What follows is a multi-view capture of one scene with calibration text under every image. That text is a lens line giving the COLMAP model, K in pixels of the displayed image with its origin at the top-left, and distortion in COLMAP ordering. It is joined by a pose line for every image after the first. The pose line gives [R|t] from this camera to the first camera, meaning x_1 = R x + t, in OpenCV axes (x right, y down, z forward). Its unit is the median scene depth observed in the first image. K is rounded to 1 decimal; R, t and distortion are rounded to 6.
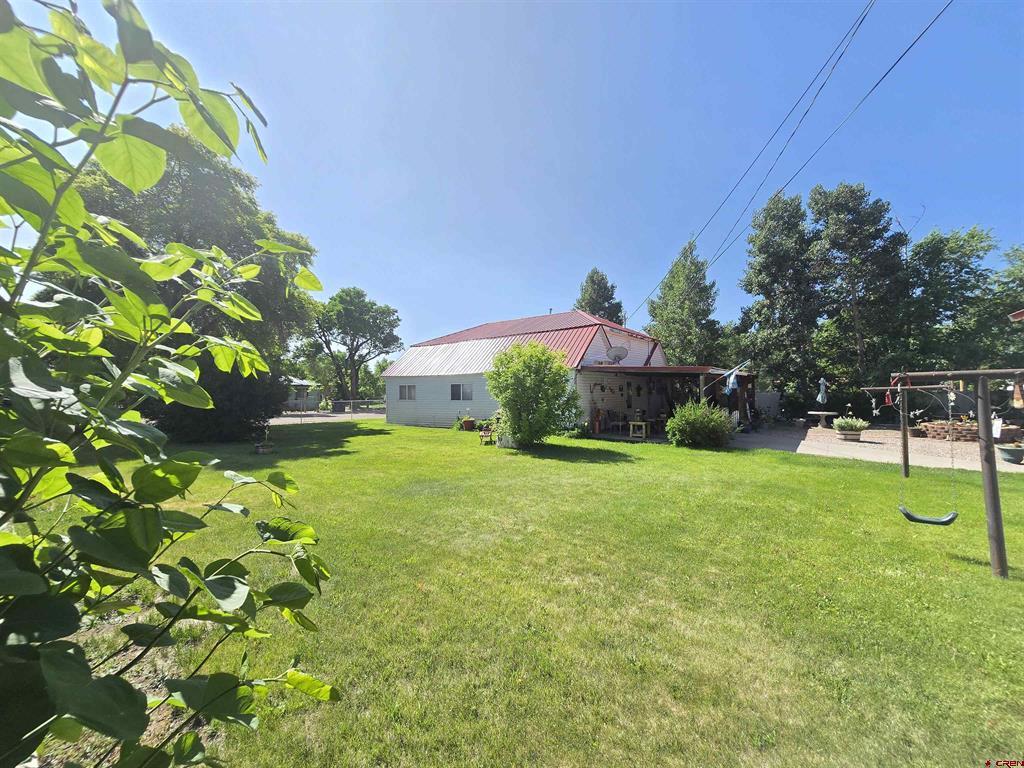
lens RADIAL K [[420.0, 0, 514.2], [0, 420.0, 387.5], [0, 0, 1]] dist [-0.001365, -0.000008]
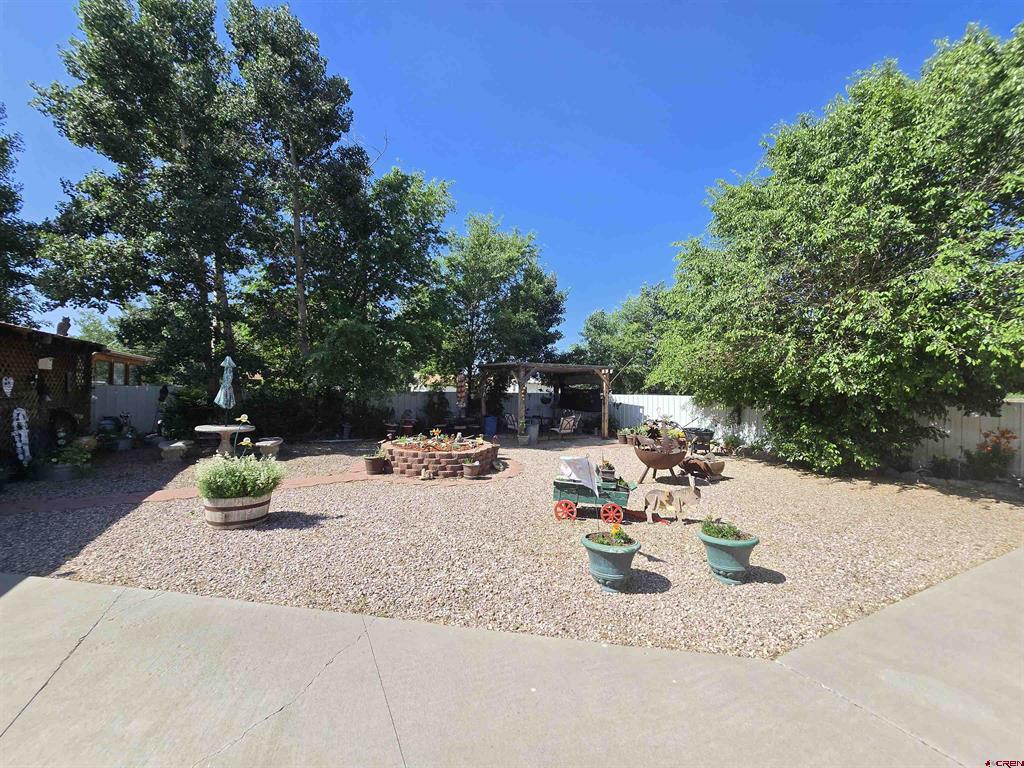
lens RADIAL K [[420.0, 0, 514.2], [0, 420.0, 387.5], [0, 0, 1]] dist [-0.001365, -0.000008]
pose [[0.428671, 0.033726, 0.902831, 0.437311], [-0.035874, 0.999150, -0.020291, 0.011610], [-0.902748, -0.023690, 0.429516, 0.490533]]
